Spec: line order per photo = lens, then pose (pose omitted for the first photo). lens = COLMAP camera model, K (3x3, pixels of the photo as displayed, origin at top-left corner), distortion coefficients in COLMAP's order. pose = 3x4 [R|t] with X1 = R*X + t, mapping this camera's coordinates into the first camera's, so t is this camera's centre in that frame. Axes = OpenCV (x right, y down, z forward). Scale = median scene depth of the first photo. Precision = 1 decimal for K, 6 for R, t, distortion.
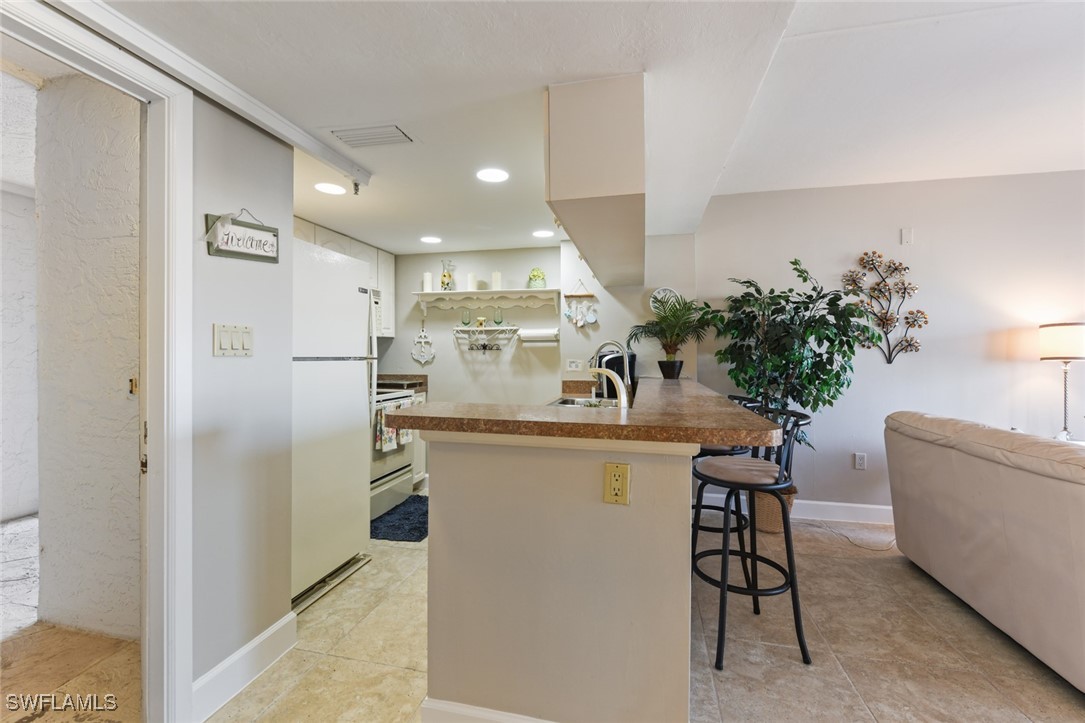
lens RADIAL K [[461.0, 0, 542.2], [0, 461.0, 350.7], [0, 0, 1]] dist [0.002457, -0.002222]
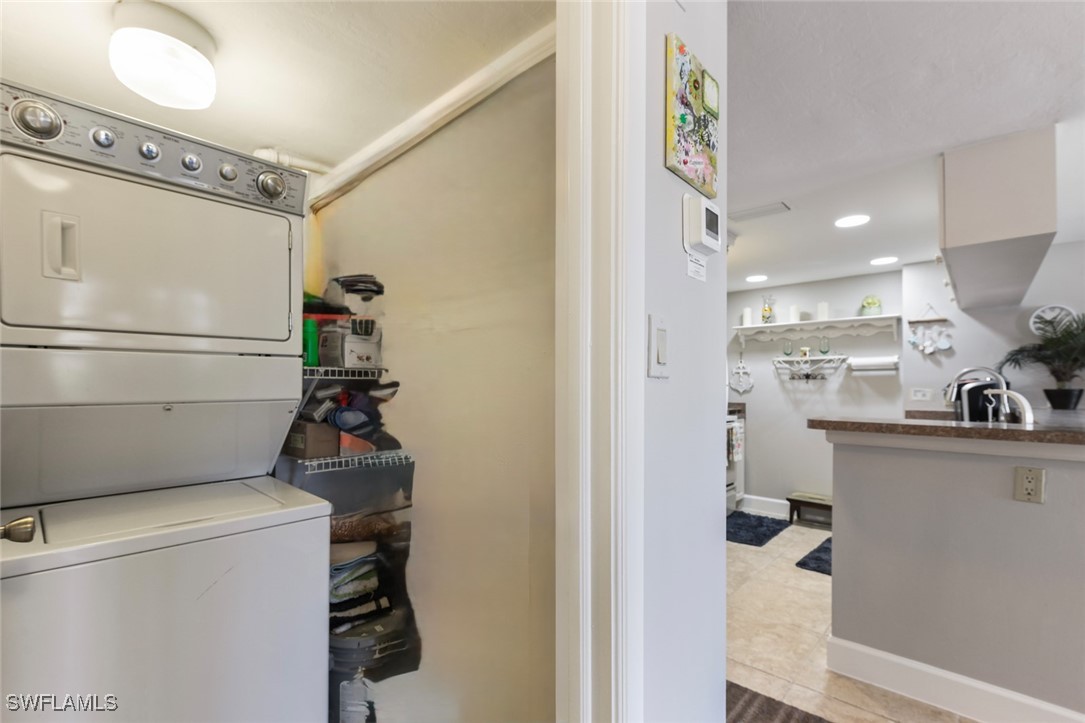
lens RADIAL K [[488.9, 0, 544.1], [0, 488.9, 386.0], [0, 0, 1]] dist [0.000511, -0.002110]
pose [[0.871566, -0.000333, -0.490278, -0.124402], [0.001890, 0.999995, 0.002681, 0.011213], [0.490274, -0.003264, 0.871562, -0.282509]]
